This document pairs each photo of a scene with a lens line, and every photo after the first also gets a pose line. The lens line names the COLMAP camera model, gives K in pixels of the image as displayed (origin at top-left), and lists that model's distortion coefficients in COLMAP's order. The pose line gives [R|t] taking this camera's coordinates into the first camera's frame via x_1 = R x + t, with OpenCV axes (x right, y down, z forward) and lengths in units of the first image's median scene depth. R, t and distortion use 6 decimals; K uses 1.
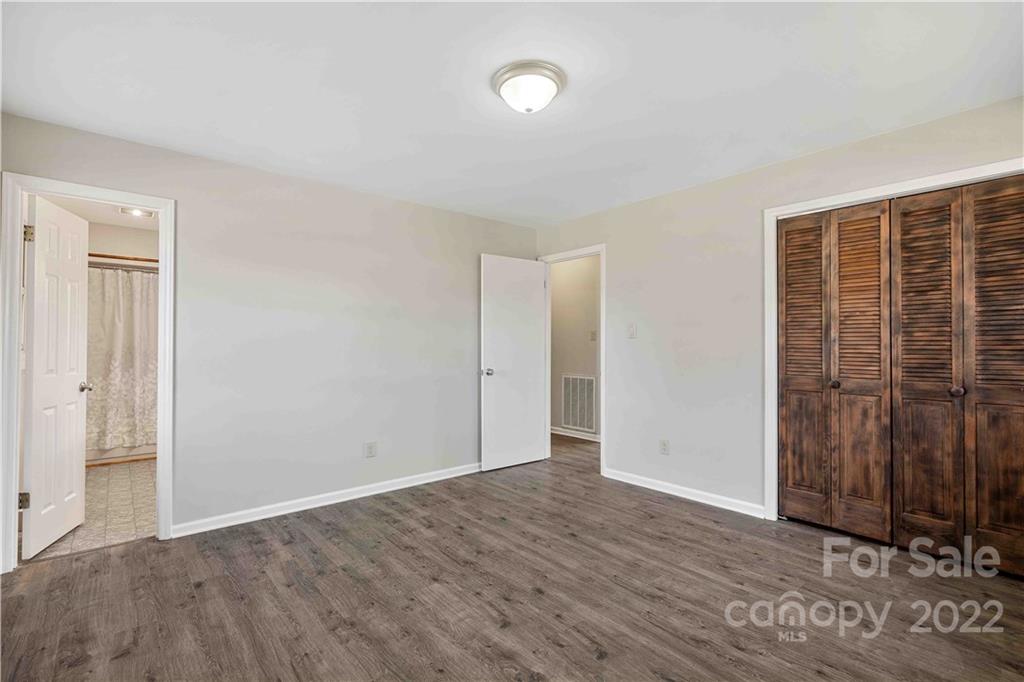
lens RADIAL K [[466.5, 0, 510.1], [0, 466.5, 339.3], [0, 0, 1]] dist [0.000235, 0.000650]
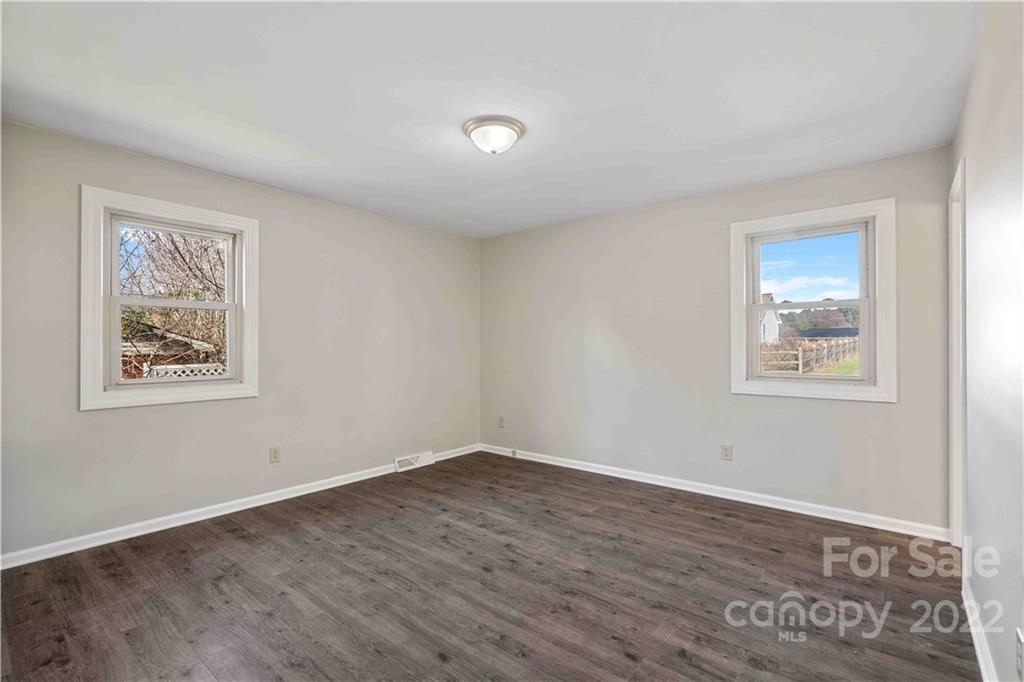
lens RADIAL K [[466.5, 0, 510.1], [0, 466.5, 339.3], [0, 0, 1]] dist [0.000235, 0.000650]
pose [[-0.984666, 0.001828, -0.174441, 0.210841], [0.006069, 0.999699, -0.023781, 0.020317], [0.174345, -0.024475, -0.984380, 2.215994]]
